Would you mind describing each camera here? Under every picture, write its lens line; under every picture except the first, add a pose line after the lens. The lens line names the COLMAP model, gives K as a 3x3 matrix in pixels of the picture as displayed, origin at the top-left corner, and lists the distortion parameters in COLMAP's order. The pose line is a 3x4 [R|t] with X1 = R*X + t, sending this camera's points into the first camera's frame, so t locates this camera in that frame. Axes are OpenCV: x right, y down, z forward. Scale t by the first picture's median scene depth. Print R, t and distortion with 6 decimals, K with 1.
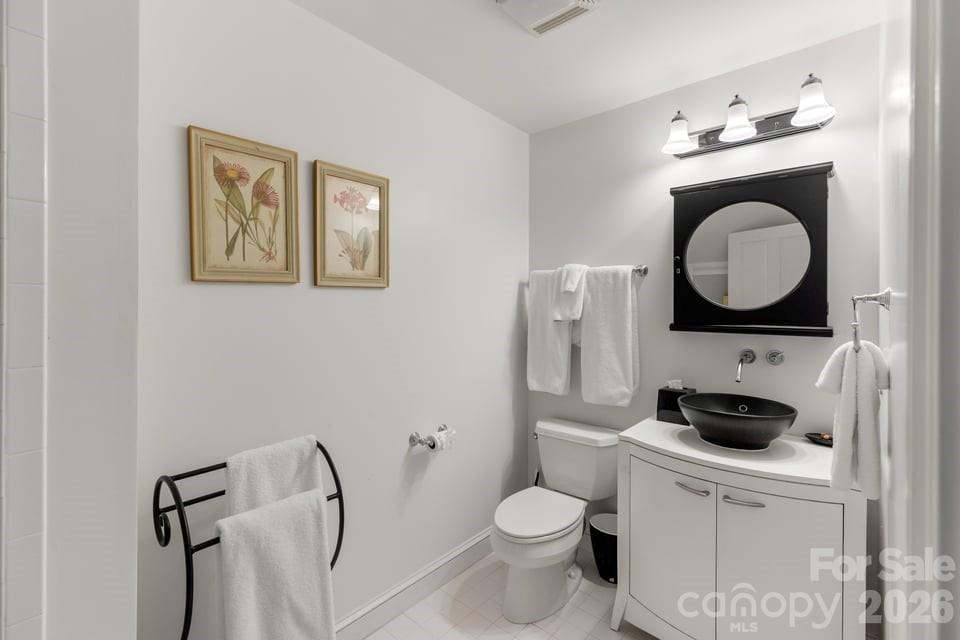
lens RADIAL K [[437.0, 0, 482.3], [0, 437.0, 317.5], [0, 0, 1]] dist [0.007925, -0.000074]
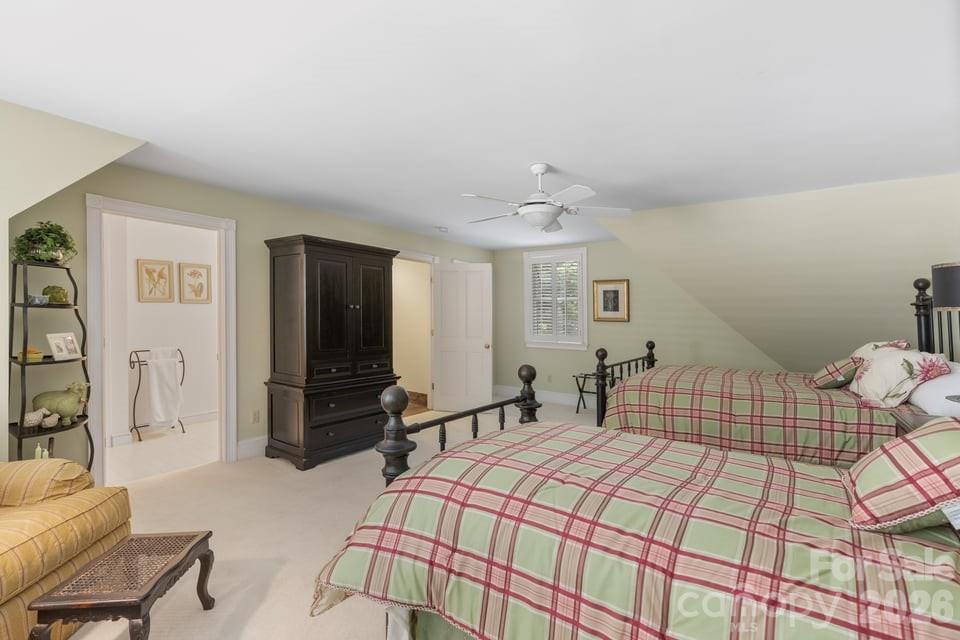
lens RADIAL K [[437.0, 0, 477.7], [0, 437.0, 322.3], [0, 0, 1]] dist [0.007925, -0.000074]
pose [[0.995670, -0.007293, 0.092670, 1.643220], [0.007127, 0.999972, 0.002120, 0.086872], [-0.092683, -0.001450, 0.995695, -2.640724]]
